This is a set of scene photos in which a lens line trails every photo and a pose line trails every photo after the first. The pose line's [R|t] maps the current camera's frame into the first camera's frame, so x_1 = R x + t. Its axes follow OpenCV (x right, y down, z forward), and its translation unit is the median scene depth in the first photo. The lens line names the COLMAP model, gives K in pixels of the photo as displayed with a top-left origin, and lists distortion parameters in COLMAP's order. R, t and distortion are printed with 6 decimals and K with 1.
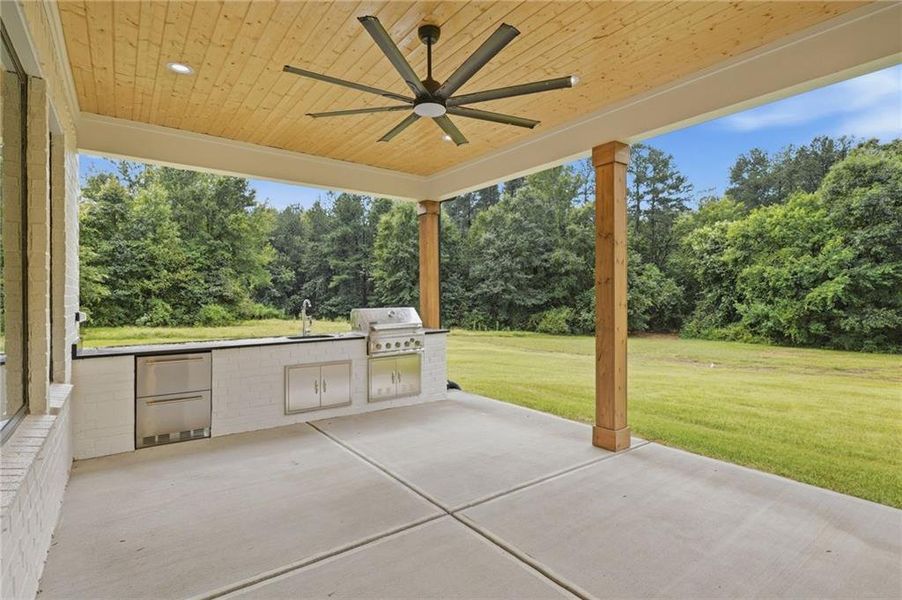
lens RADIAL K [[434.7, 0, 456.6], [0, 434.7, 296.3], [0, 0, 1]] dist [0.000392, 0.000020]
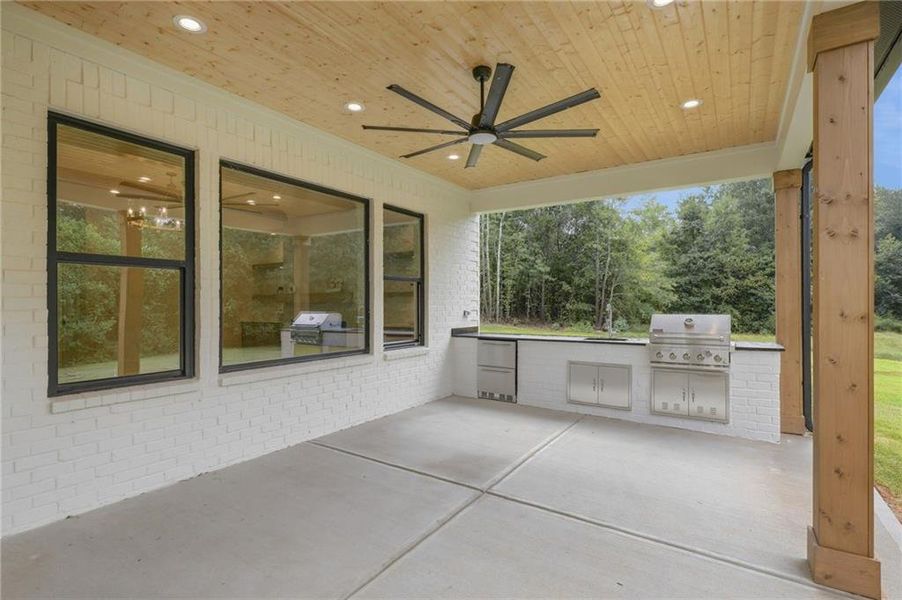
lens RADIAL K [[434.7, 0, 458.4], [0, 434.7, 303.1], [0, 0, 1]] dist [0.000392, 0.000020]
pose [[0.347167, 0.002020, -0.937801, 0.510430], [-0.001474, 0.999998, 0.001608, 0.003347], [0.937802, 0.000824, 0.347169, 0.272025]]
